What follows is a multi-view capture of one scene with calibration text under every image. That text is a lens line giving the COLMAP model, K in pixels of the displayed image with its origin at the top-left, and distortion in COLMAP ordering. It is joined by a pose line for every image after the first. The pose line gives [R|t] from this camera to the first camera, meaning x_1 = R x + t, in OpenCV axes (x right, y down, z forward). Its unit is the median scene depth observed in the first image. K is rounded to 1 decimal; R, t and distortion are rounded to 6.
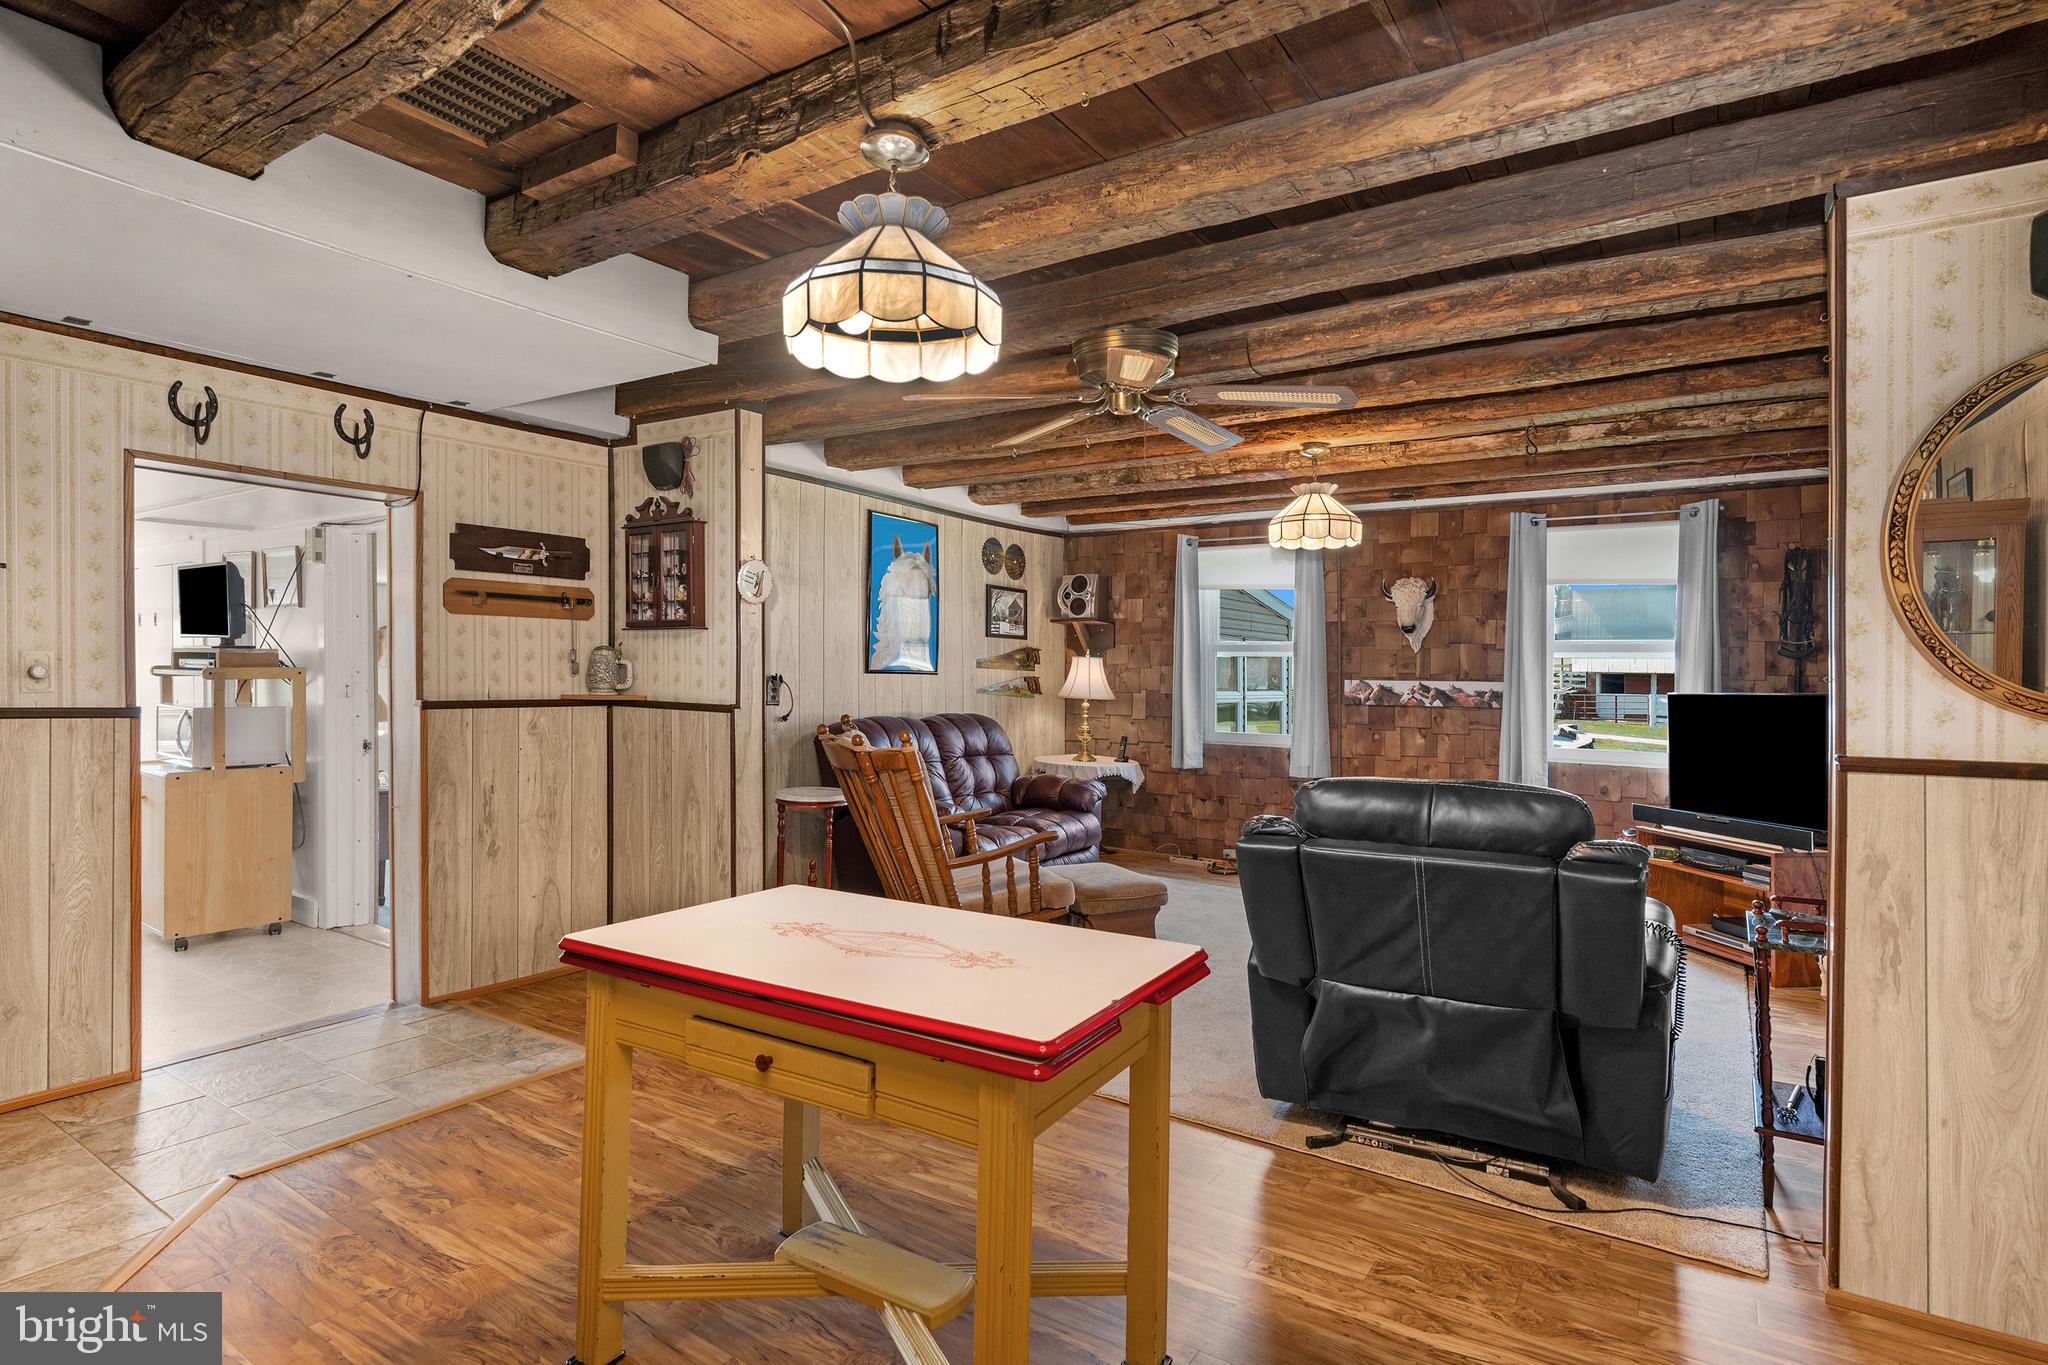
lens RADIAL K [[993.9, 0, 1000.9], [0, 993.9, 616.0], [0, 0, 1]] dist [-0.002963, 0.001874]
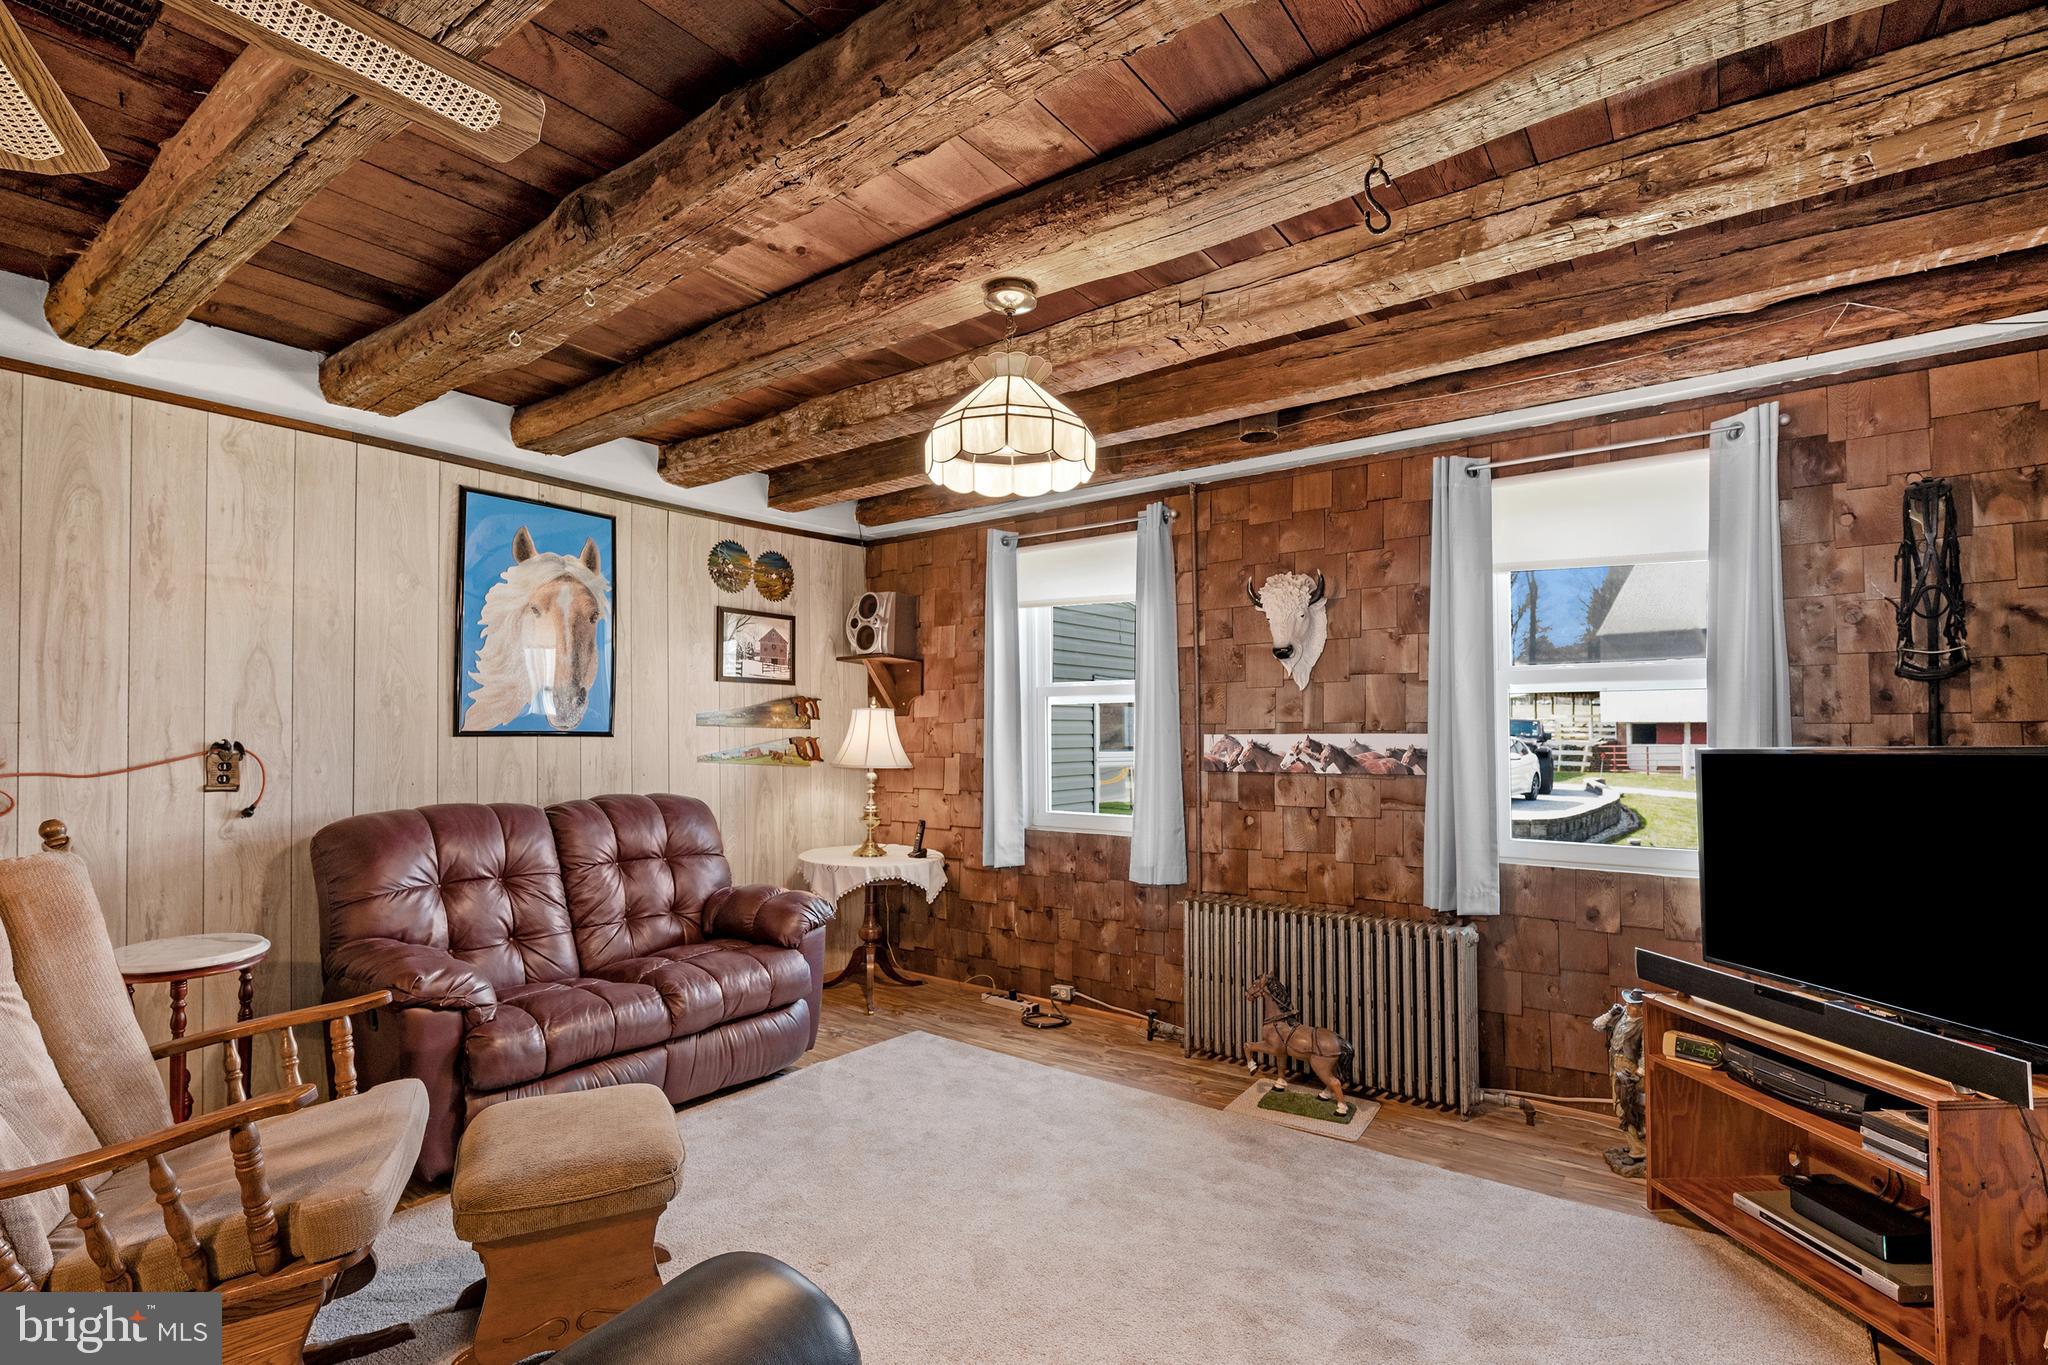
lens RADIAL K [[963.9, 0, 1045.0], [0, 963.9, 667.3], [0, 0, 1]] dist [0.000936, -0.001185]
pose [[0.999843, -0.016789, -0.005607, 0.246664], [0.016726, 0.999798, -0.011148, 0.025335], [0.005793, 0.011052, 0.999922, 0.362736]]
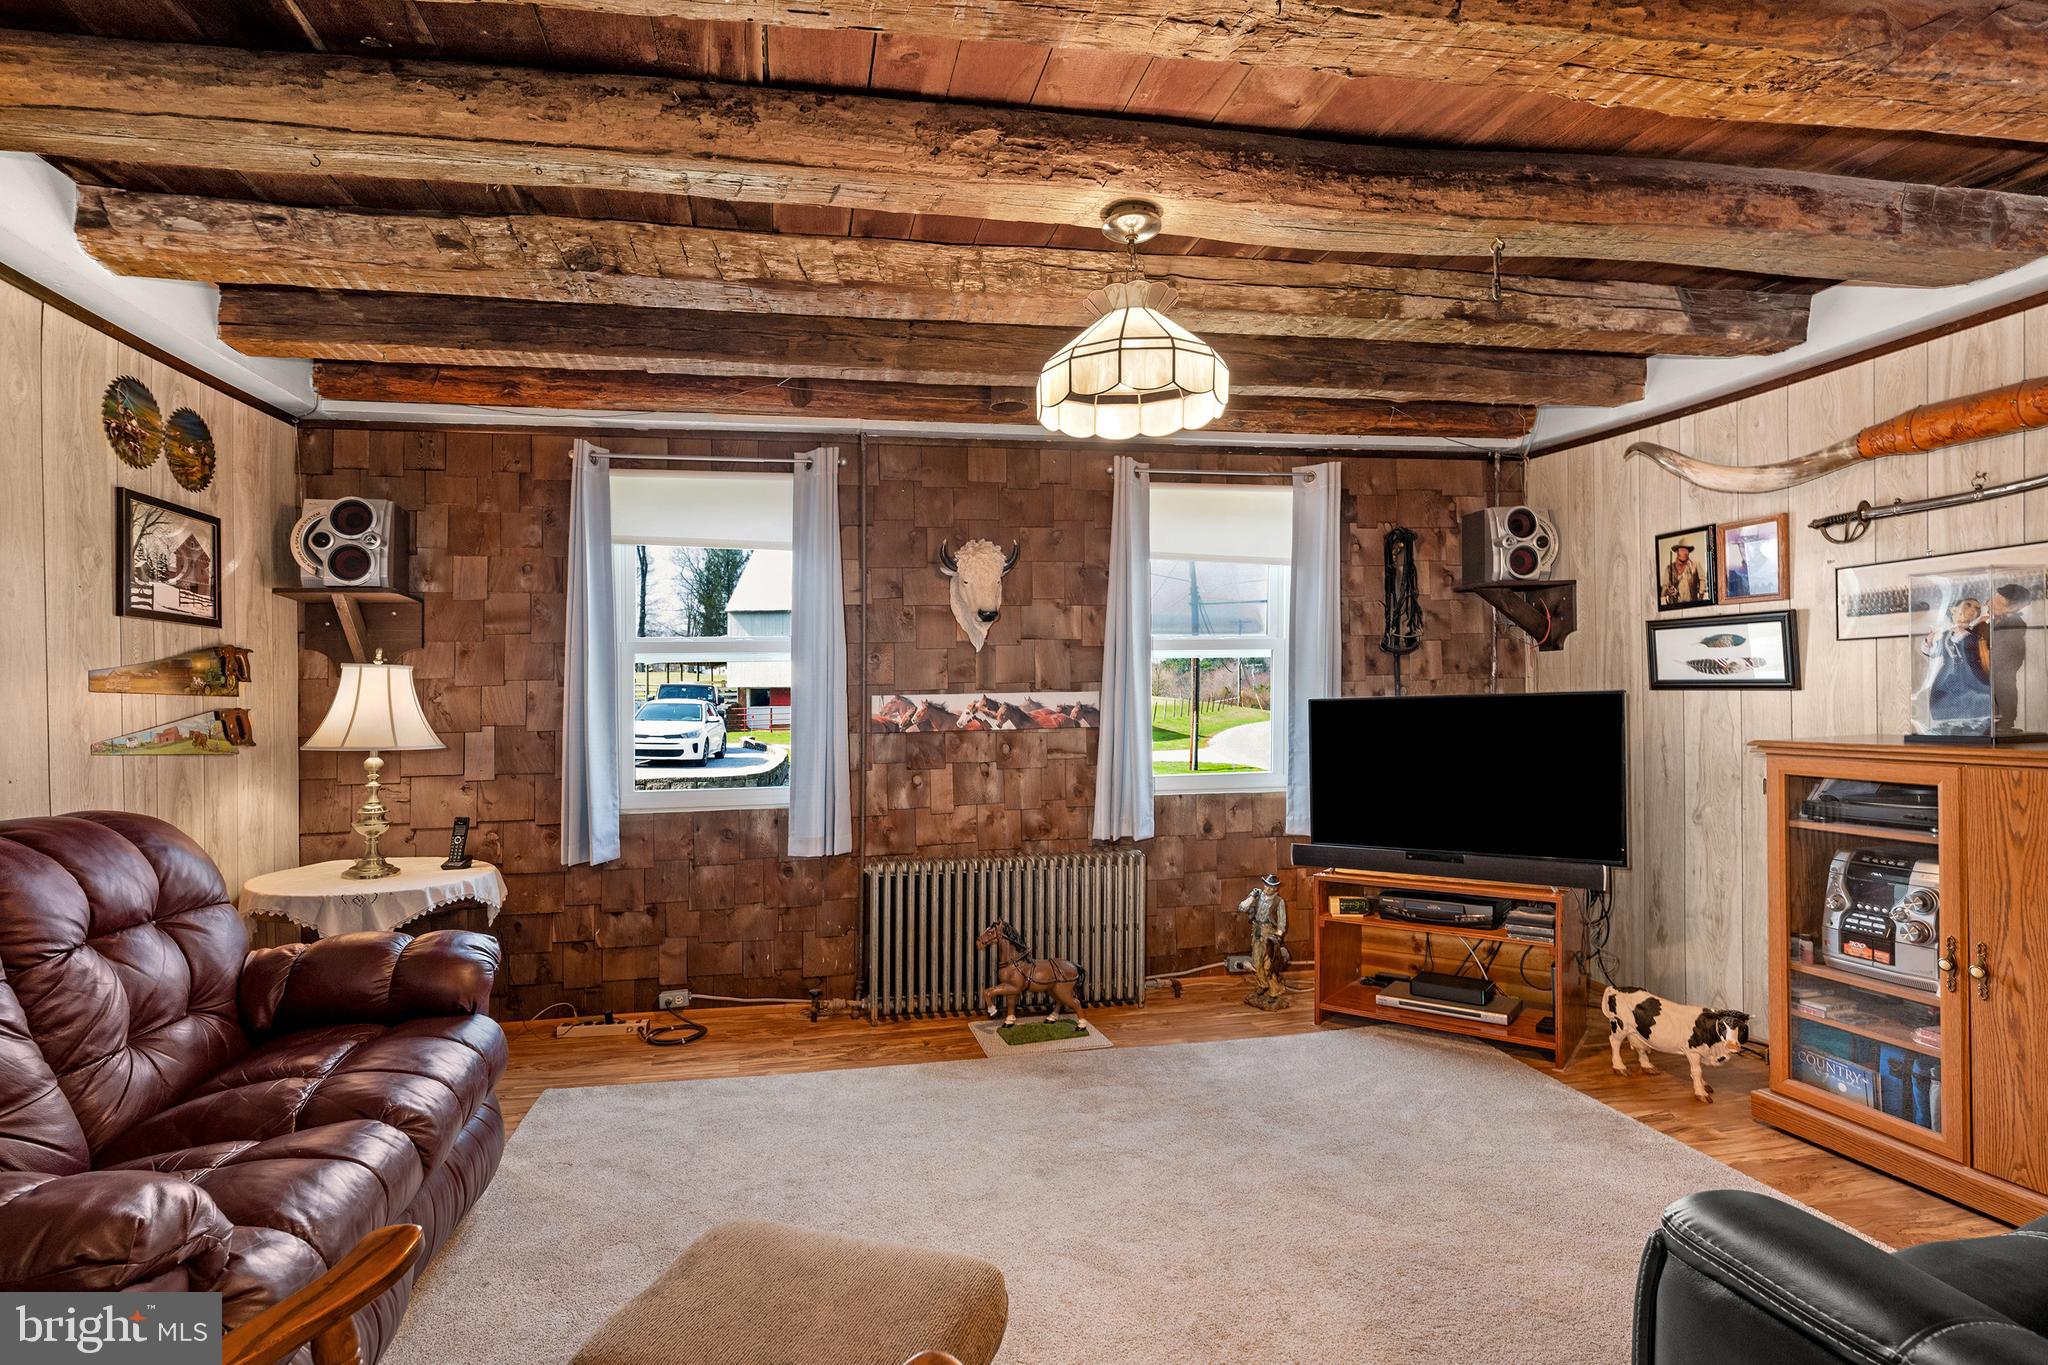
lens RADIAL K [[963.9, 0, 940.8], [0, 963.9, 663.9], [0, 0, 1]] dist [0.000936, -0.001185]
pose [[0.700648, -0.003149, 0.713500, -0.067487], [-0.015254, 0.999696, 0.019391, 0.031483], [-0.713344, -0.024469, 0.700387, 0.537244]]
